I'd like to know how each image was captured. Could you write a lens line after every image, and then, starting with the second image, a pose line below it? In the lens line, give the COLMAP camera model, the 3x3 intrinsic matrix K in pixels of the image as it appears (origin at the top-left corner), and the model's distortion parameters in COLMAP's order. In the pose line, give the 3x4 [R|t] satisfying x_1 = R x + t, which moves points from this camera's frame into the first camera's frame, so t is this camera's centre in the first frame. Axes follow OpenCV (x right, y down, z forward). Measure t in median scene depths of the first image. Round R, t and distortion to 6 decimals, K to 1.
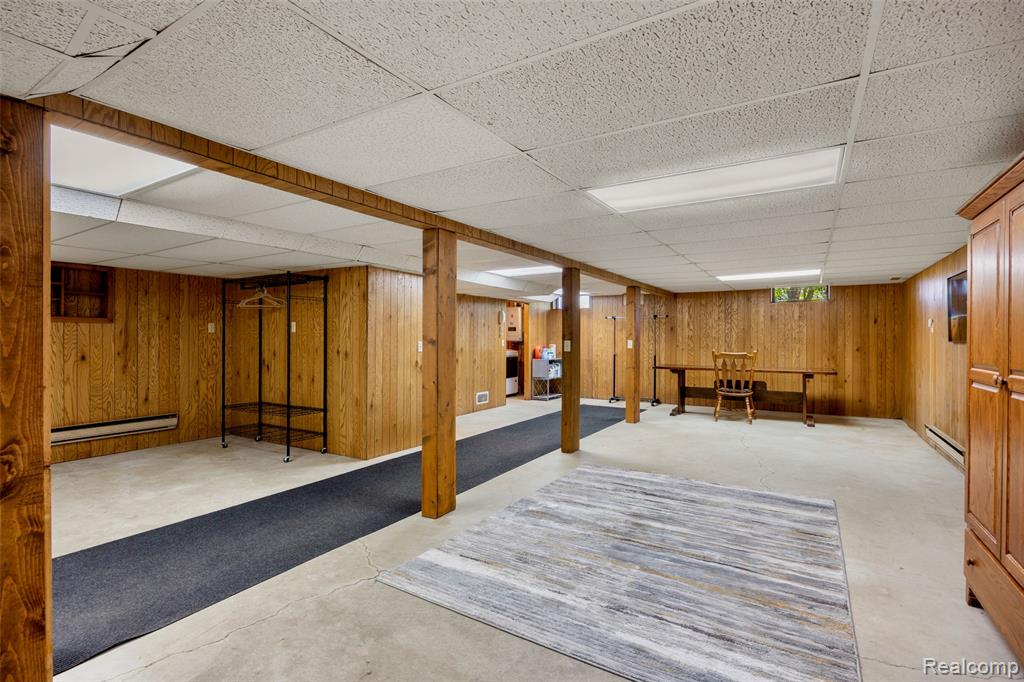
lens RADIAL K [[480.2, 0, 513.4], [0, 480.2, 338.5], [0, 0, 1]] dist [0.000281, -0.000027]
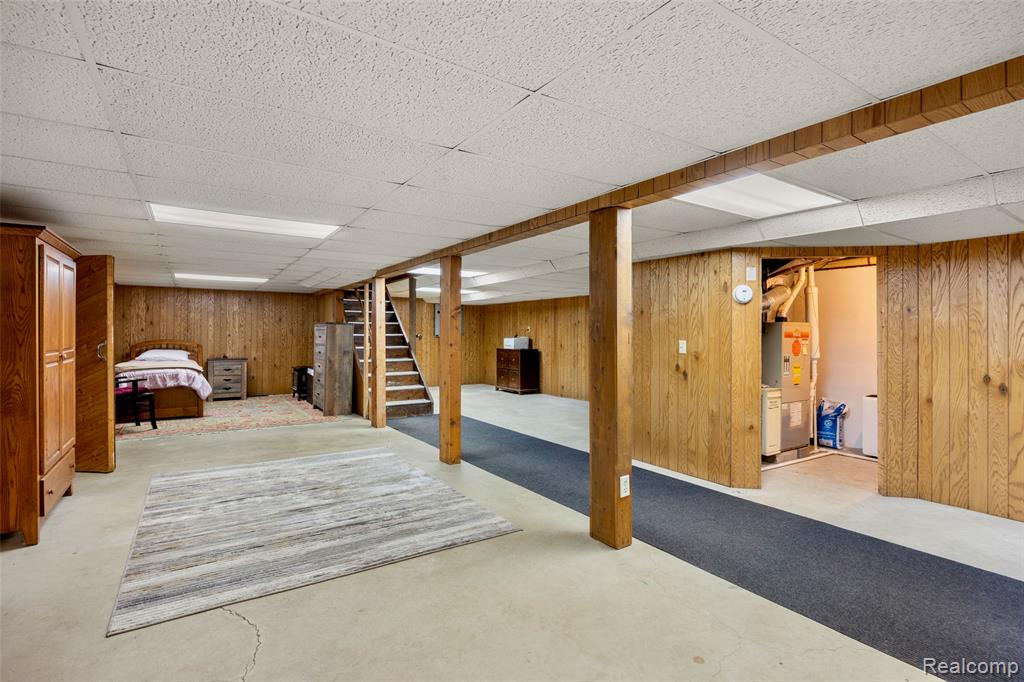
lens RADIAL K [[484.1, 0, 512.0], [0, 484.1, 341.0], [0, 0, 1]] dist [0.000751, -0.000055]
pose [[-0.420795, 0.006377, -0.907133, 0.447705], [-0.005258, 0.999941, 0.009468, 0.000902], [0.907141, 0.008754, -0.420737, 0.758472]]
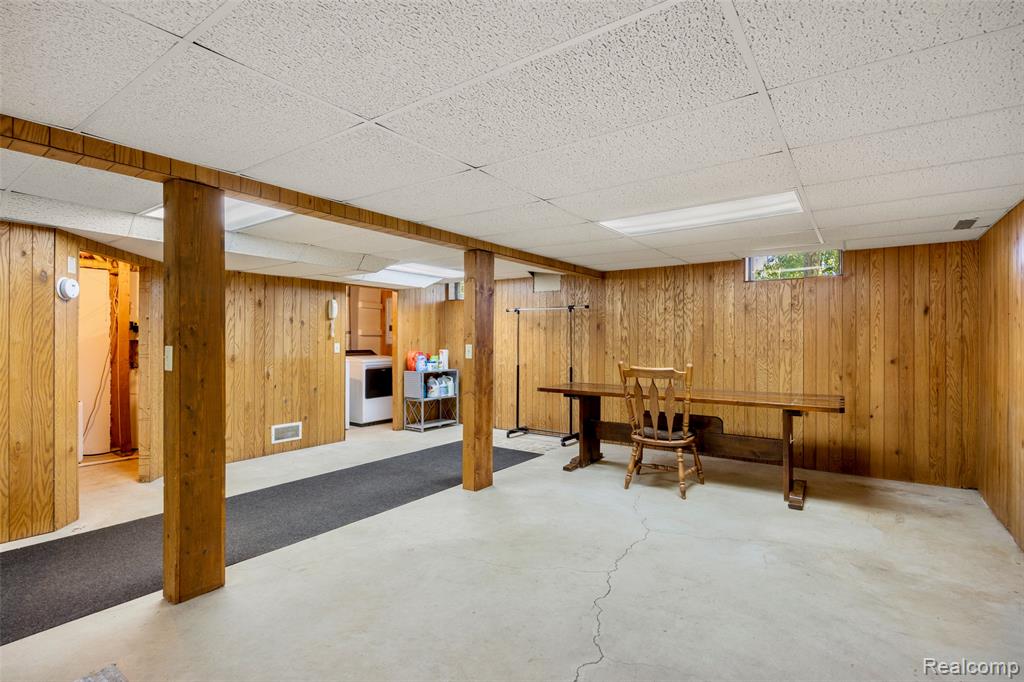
lens RADIAL K [[484.1, 0, 512.0], [0, 484.1, 341.0], [0, 0, 1]] dist [0.000751, -0.000055]
pose [[0.997384, 0.000492, -0.072285, 0.299630], [-0.000623, 0.999998, -0.001781, 0.000775], [0.072284, 0.001822, 0.997382, 0.384744]]
